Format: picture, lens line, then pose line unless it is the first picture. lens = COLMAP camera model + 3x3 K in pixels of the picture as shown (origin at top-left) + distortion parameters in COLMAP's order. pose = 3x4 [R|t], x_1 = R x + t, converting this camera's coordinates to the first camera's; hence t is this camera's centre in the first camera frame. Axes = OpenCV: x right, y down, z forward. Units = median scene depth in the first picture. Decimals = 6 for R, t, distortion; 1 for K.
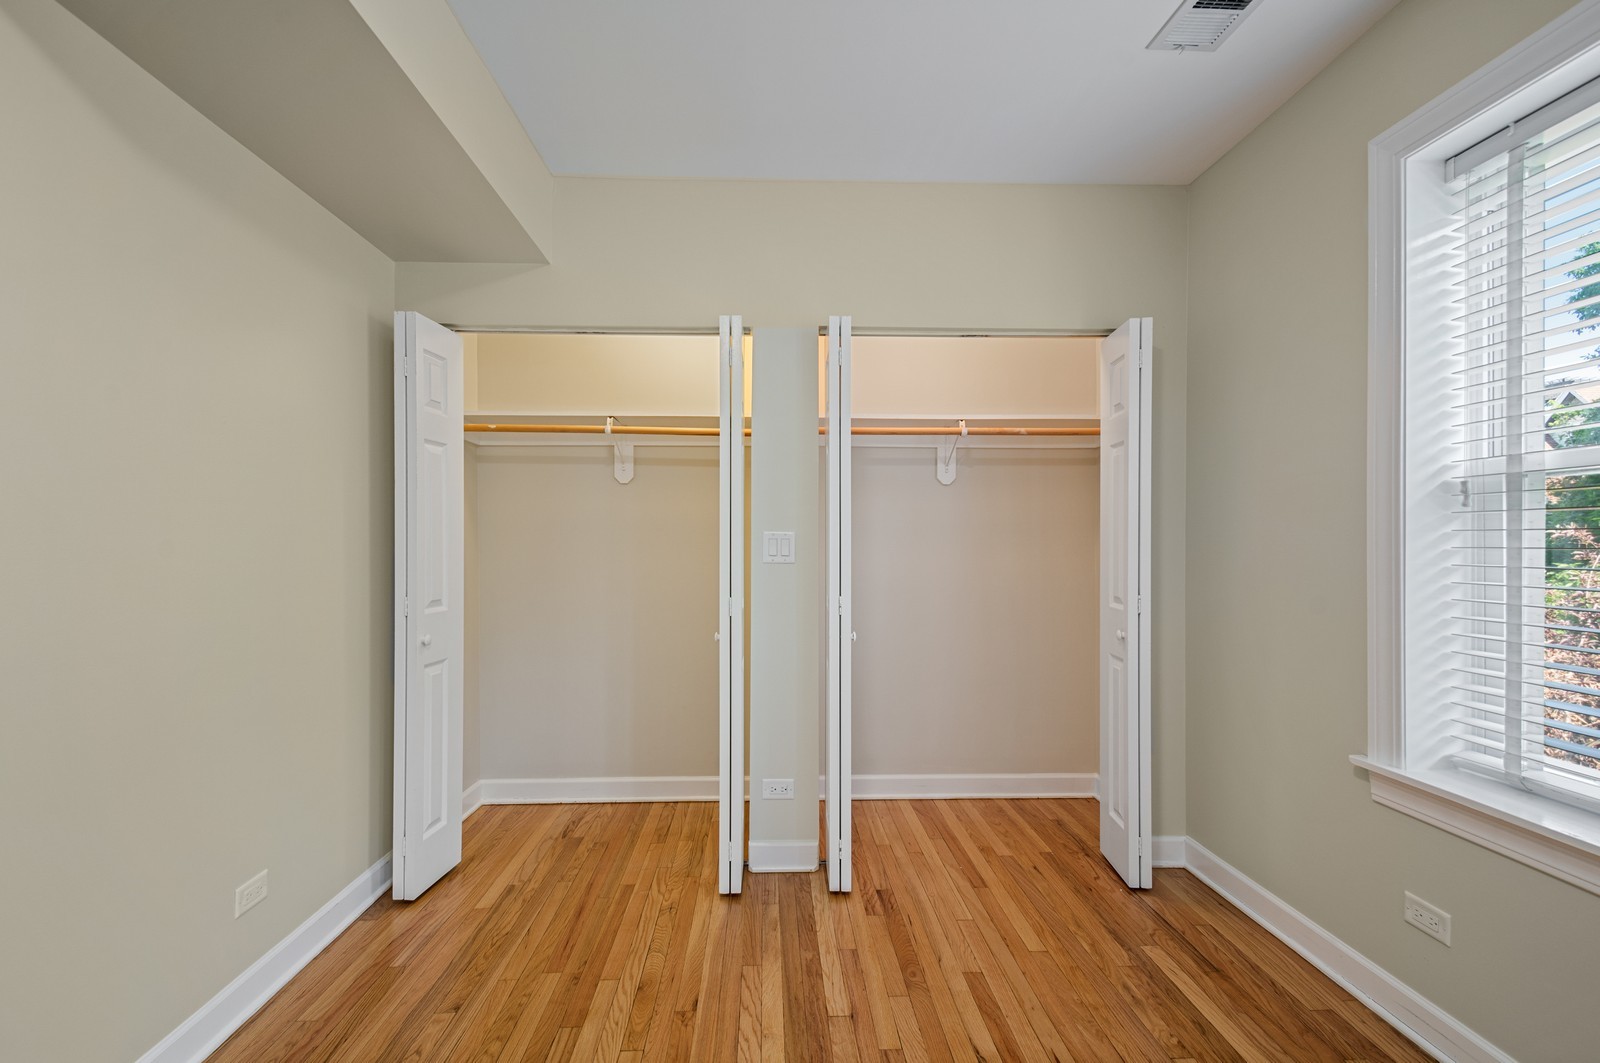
lens RADIAL K [[708.1, 0, 803.9], [0, 708.1, 540.5], [0, 0, 1]] dist [0.023748, -0.002787]
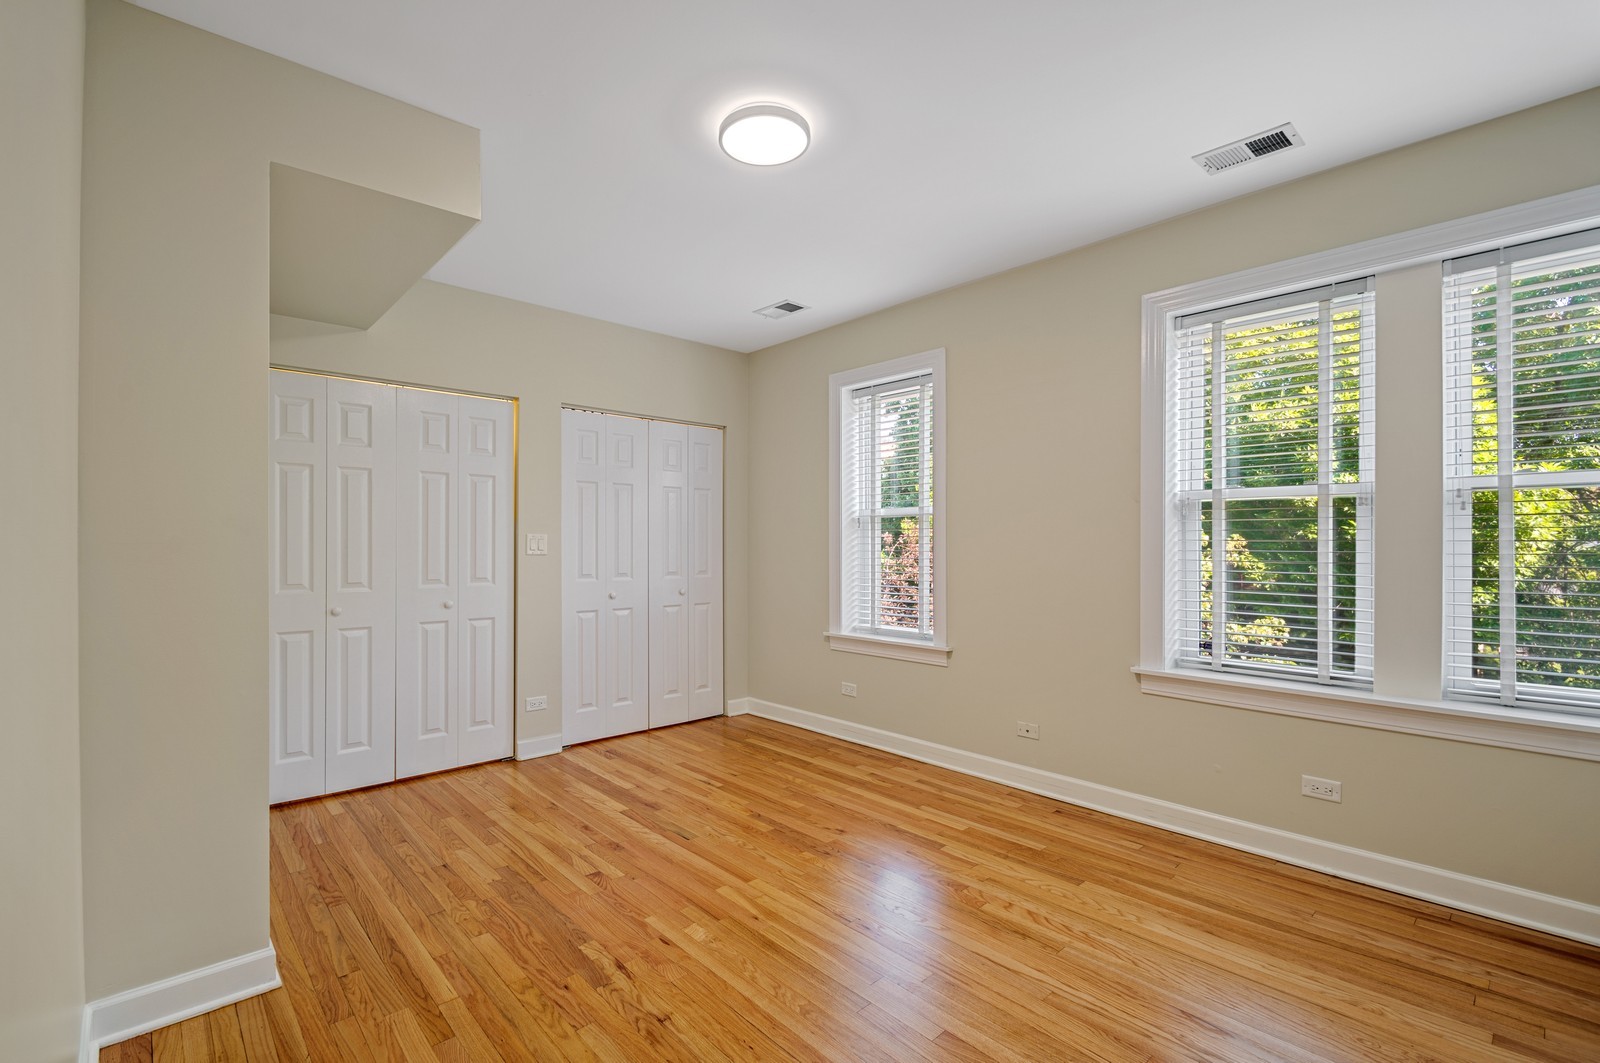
lens RADIAL K [[708.1, 0, 795.4], [0, 708.1, 545.2], [0, 0, 1]] dist [0.023748, -0.002787]
pose [[0.754913, 0.000777, 0.655824, -0.861201], [-0.001578, 0.999999, 0.000632, 0.012684], [-0.655823, -0.001512, 0.754913, -0.716225]]
